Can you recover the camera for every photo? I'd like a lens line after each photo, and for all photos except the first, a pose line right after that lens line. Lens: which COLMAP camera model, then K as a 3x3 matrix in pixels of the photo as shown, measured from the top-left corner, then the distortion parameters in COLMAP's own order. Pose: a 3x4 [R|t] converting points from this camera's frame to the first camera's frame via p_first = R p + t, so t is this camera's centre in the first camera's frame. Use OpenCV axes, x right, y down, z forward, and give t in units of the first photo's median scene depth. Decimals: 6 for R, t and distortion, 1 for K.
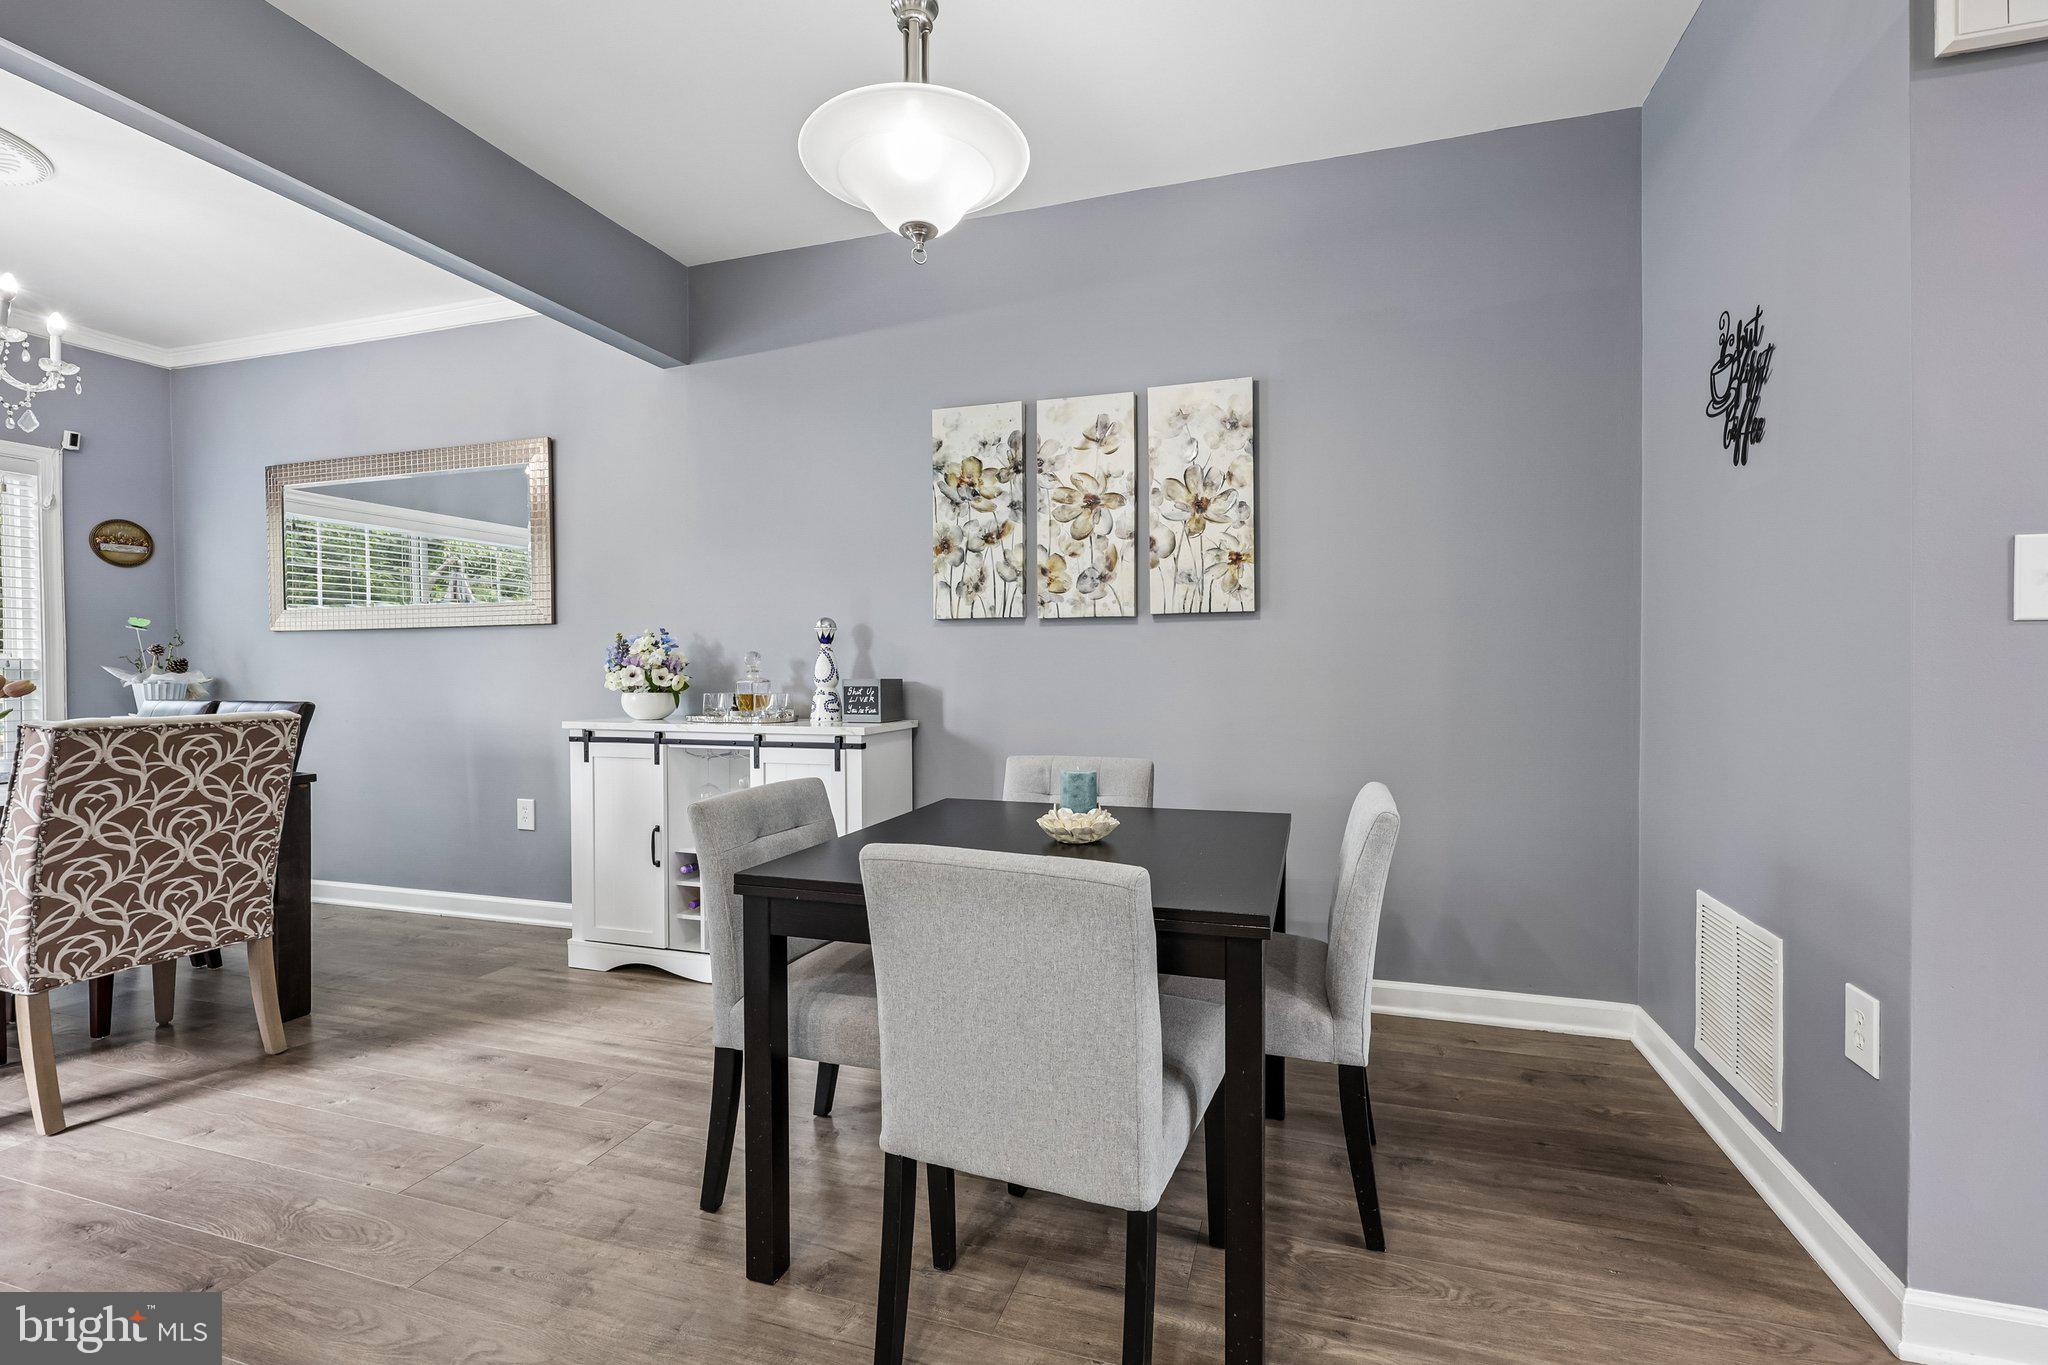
lens RADIAL K [[839.4, 0, 1037.7], [0, 839.4, 678.4], [0, 0, 1]] dist [0.002594, 0.000017]
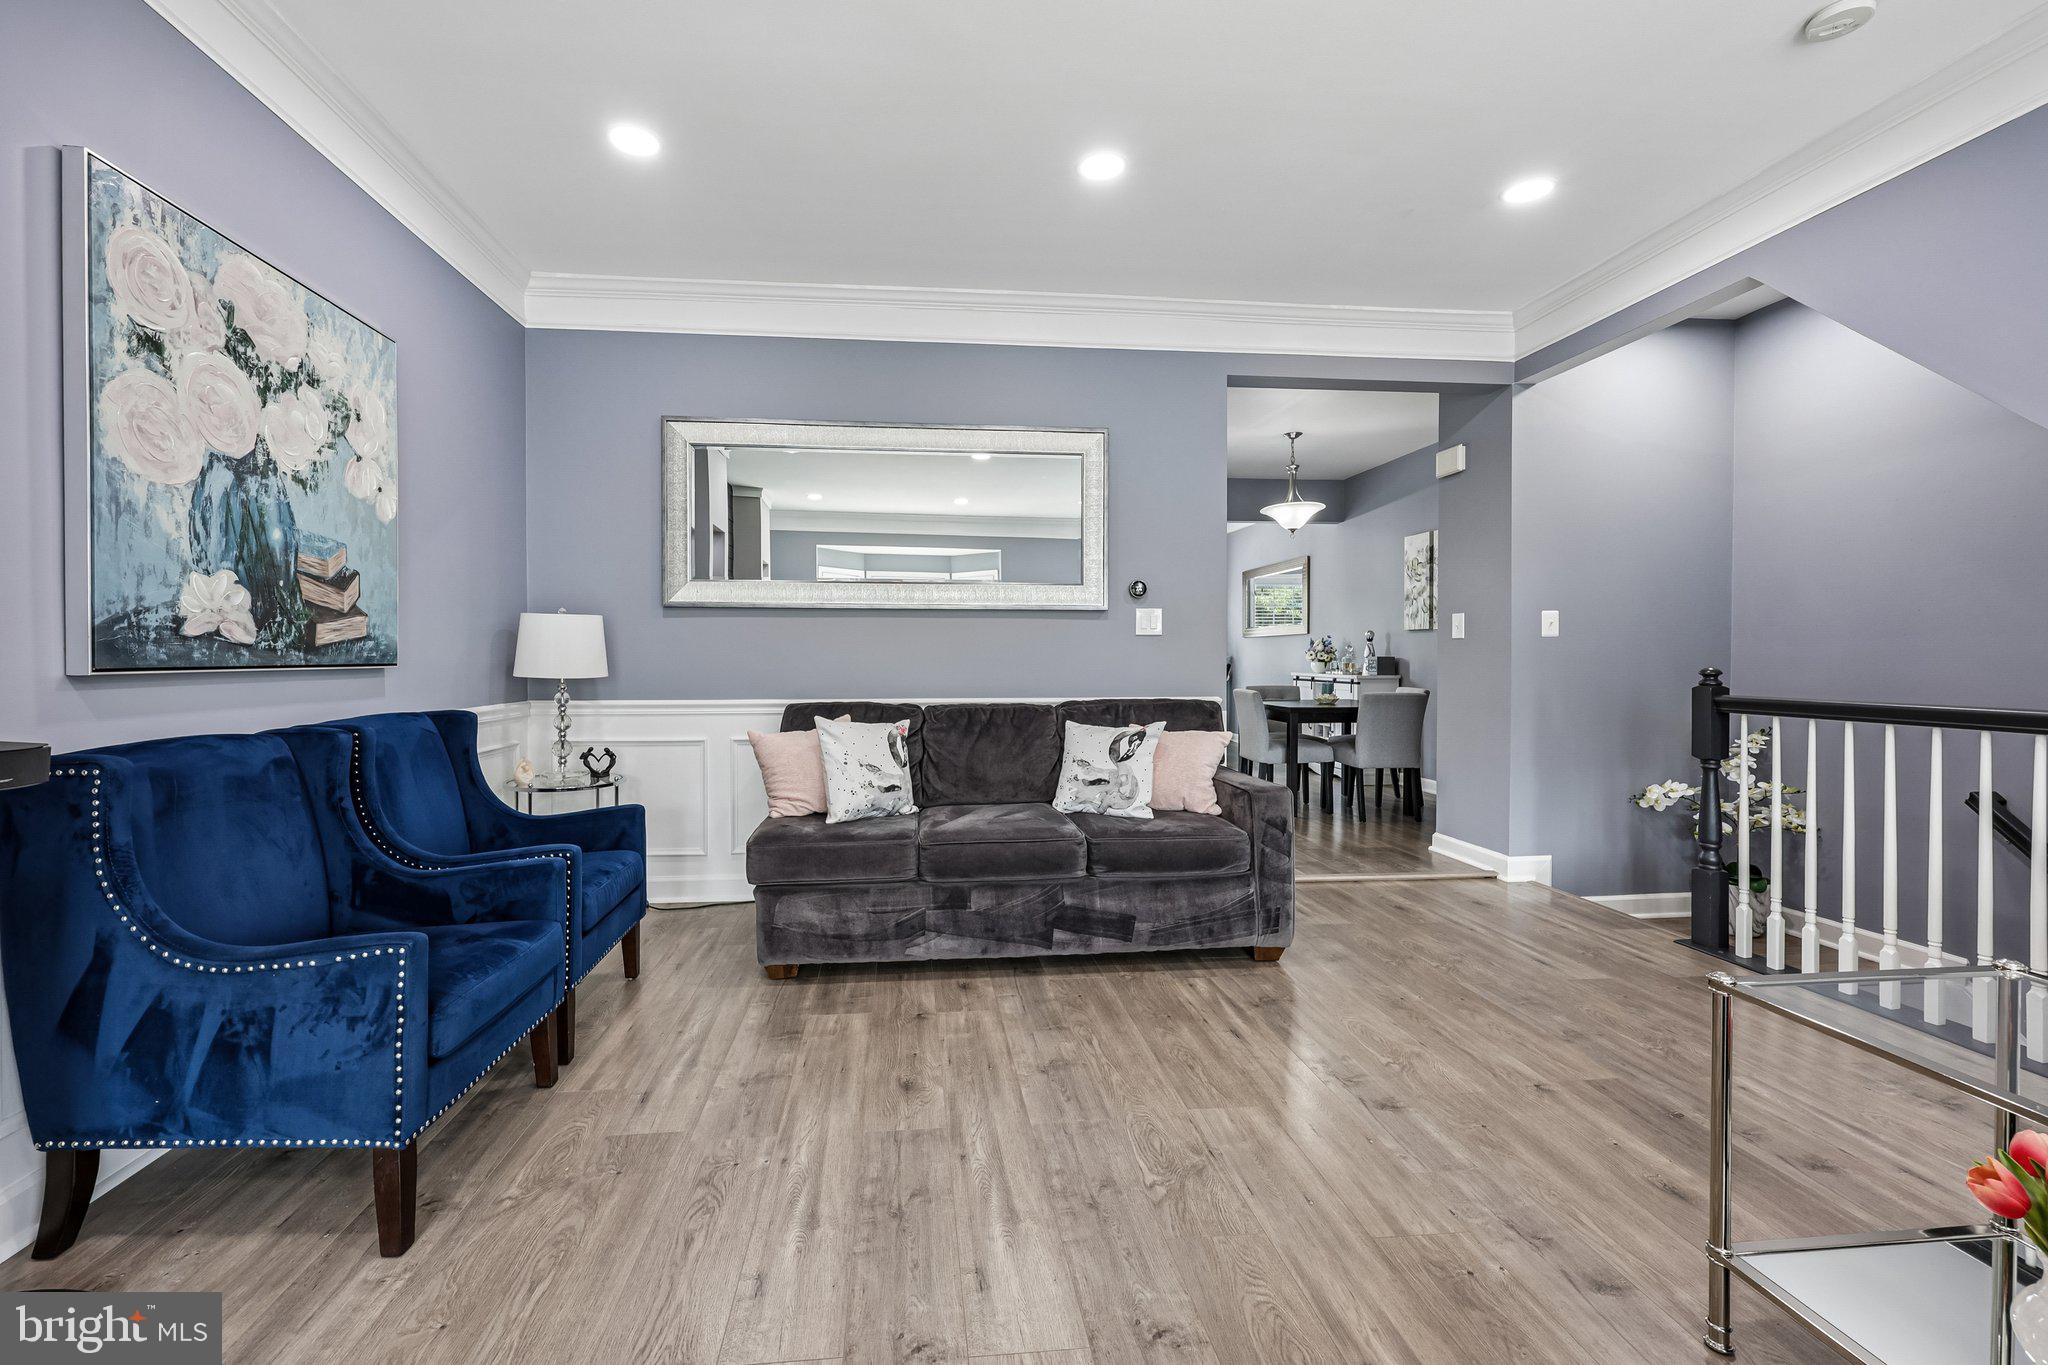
lens RADIAL K [[839.4, 0, 981.1], [0, 839.4, 667.1], [0, 0, 1]] dist [0.002594, 0.000017]
pose [[0.374578, 0.012447, -0.927112, 1.602706], [-0.007587, 0.999918, 0.010359, 0.014816], [0.927164, 0.003154, 0.374642, -0.935470]]
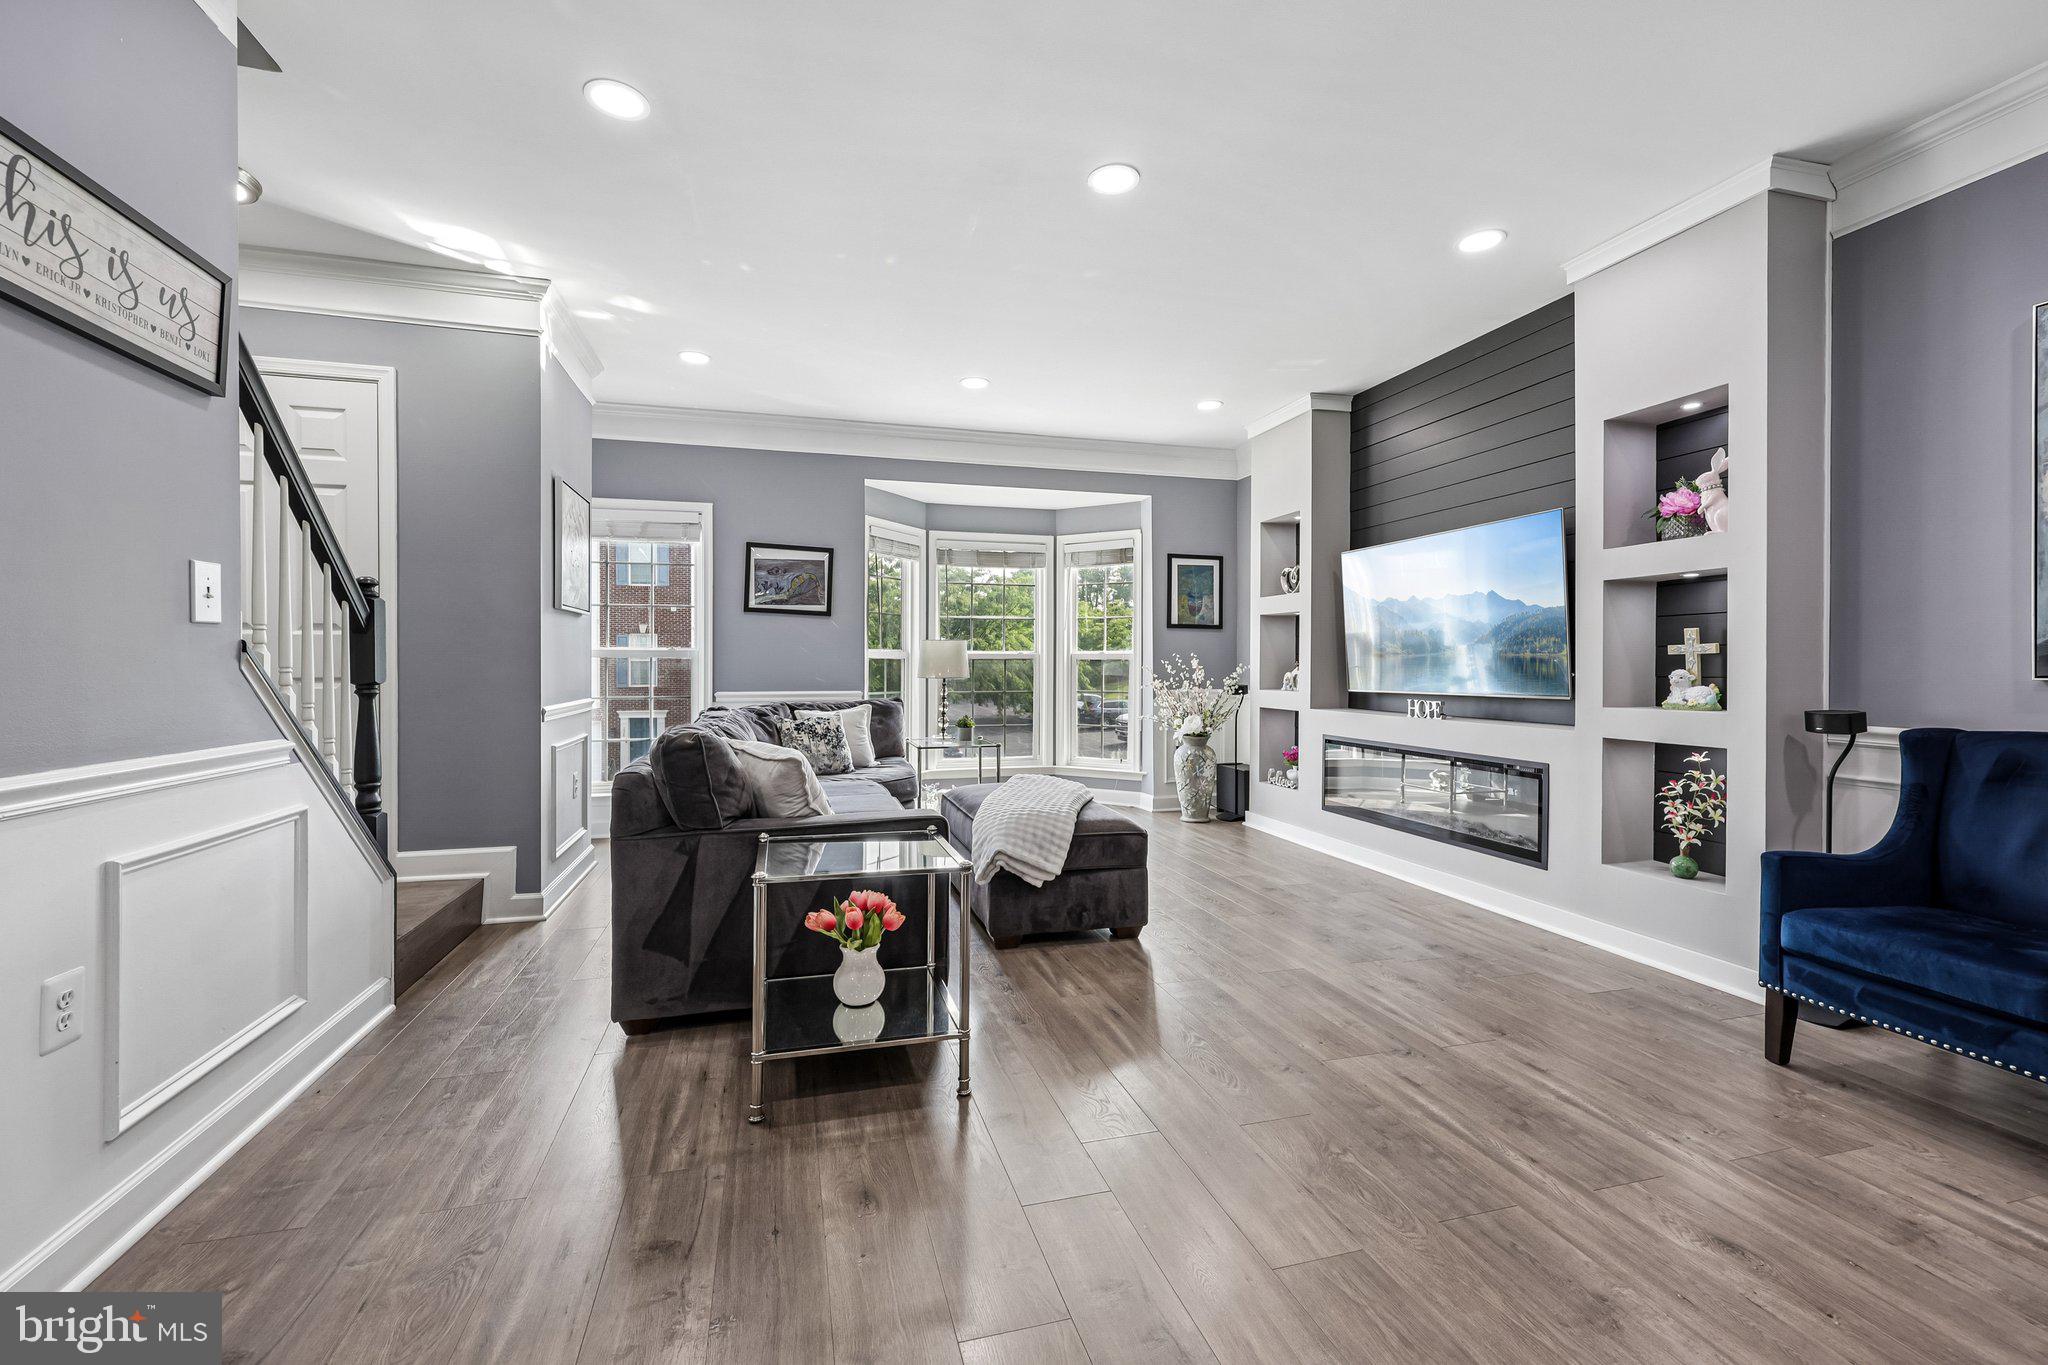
lens RADIAL K [[839.4, 0, 1005.6], [0, 839.4, 667.5], [0, 0, 1]] dist [0.002594, 0.000017]
pose [[-0.528971, -0.000117, 0.848640, 0.698065], [0.009027, 0.999943, 0.005764, 0.006007], [-0.848592, 0.010709, -0.528940, -0.046024]]
